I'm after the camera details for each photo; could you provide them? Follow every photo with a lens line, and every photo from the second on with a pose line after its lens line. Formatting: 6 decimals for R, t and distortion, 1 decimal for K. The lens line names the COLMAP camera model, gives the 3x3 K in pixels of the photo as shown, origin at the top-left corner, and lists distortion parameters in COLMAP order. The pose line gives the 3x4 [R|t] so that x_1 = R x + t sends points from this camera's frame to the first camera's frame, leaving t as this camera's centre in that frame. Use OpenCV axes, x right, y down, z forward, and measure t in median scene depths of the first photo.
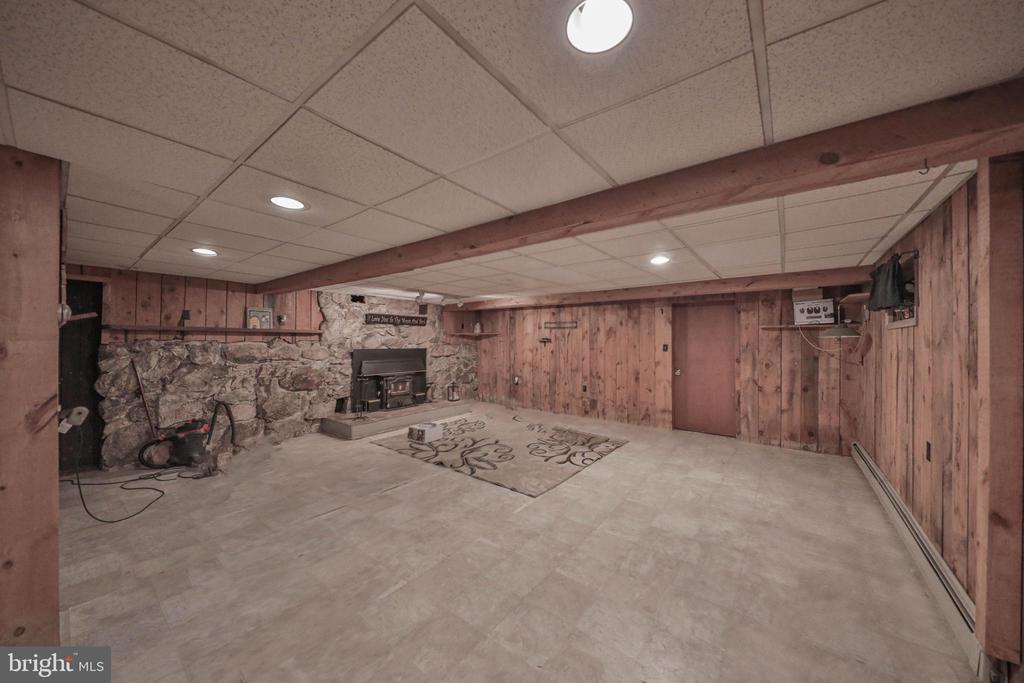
lens RADIAL K [[349.6, 0, 508.0], [0, 349.6, 340.6], [0, 0, 1]] dist [0.002228, -0.003835]
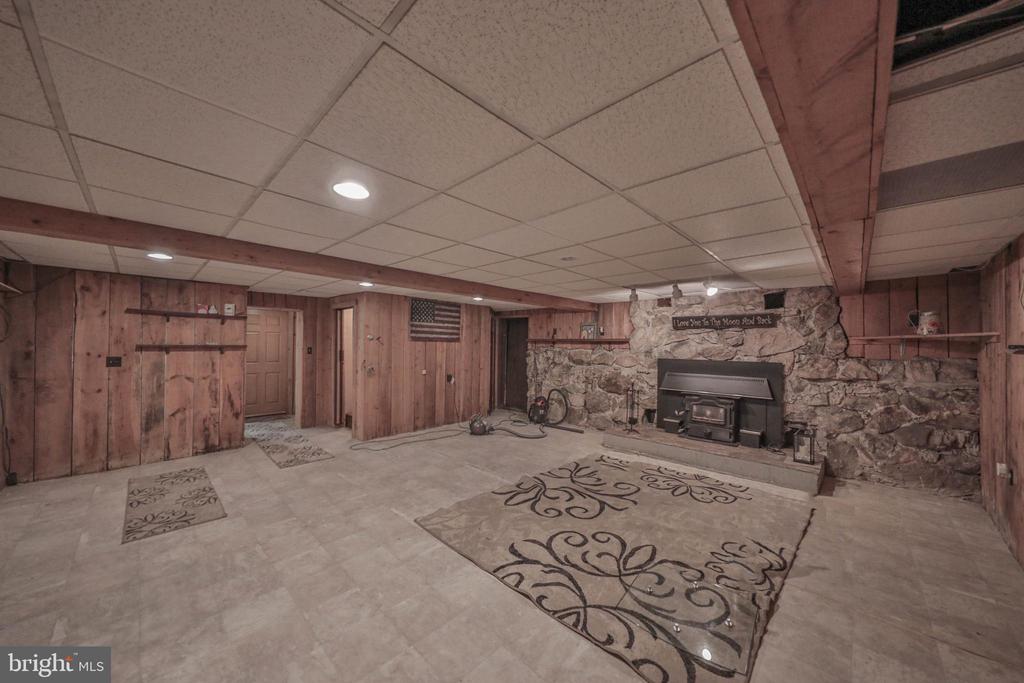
lens RADIAL K [[349.6, 0, 508.0], [0, 349.6, 340.6], [0, 0, 1]] dist [0.002228, -0.003835]
pose [[-0.085032, -0.015872, -0.996252, 0.593449], [-0.011150, 0.999826, -0.014978, -0.004429], [0.996316, 0.009835, -0.085194, 0.806380]]
